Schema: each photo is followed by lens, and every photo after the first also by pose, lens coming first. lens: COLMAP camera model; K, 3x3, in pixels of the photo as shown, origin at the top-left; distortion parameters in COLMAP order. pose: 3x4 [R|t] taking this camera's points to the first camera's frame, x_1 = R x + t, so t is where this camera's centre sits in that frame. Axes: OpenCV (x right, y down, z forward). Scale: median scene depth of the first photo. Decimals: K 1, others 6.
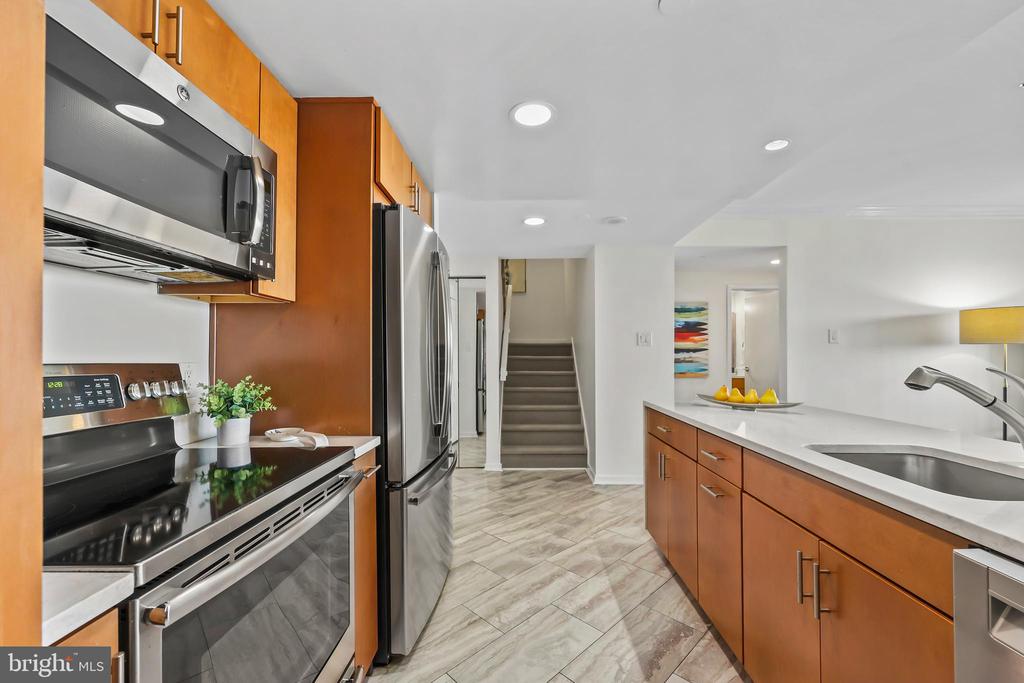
lens RADIAL K [[415.6, 0, 514.0], [0, 415.6, 350.3], [0, 0, 1]] dist [-0.000717, -0.000416]
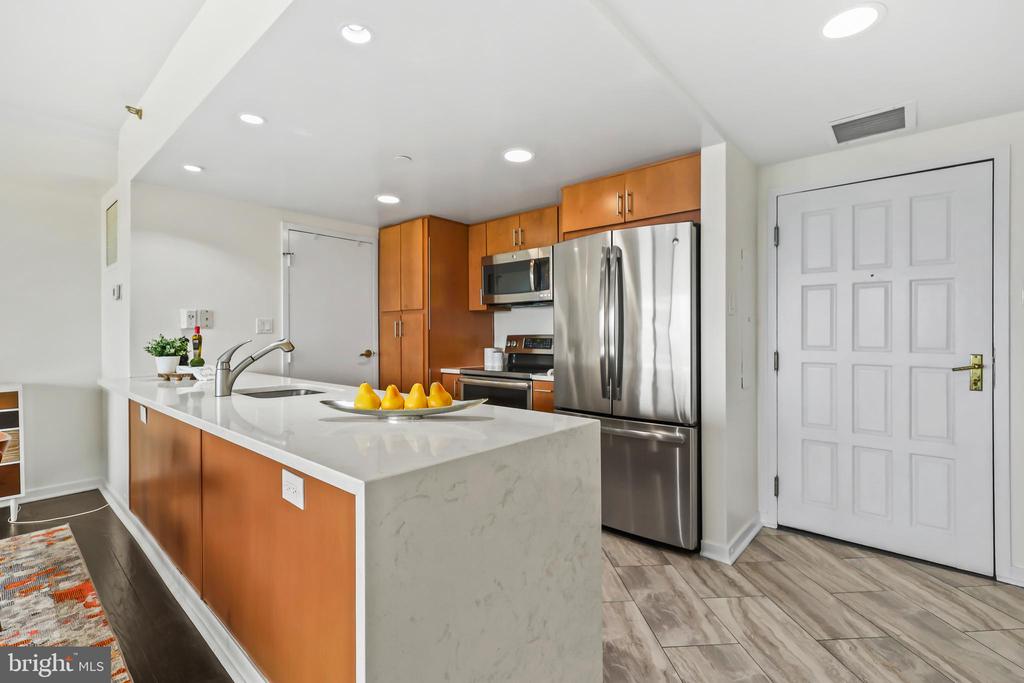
lens RADIAL K [[461.5, 0, 512.5], [0, 461.5, 337.8], [0, 0, 1]] dist [-0.000081, -0.000016]
pose [[-0.641780, 0.003393, -0.766881, 0.772468], [0.010432, 0.999936, -0.004307, 0.031624], [0.766818, -0.010764, -0.641775, 1.248421]]
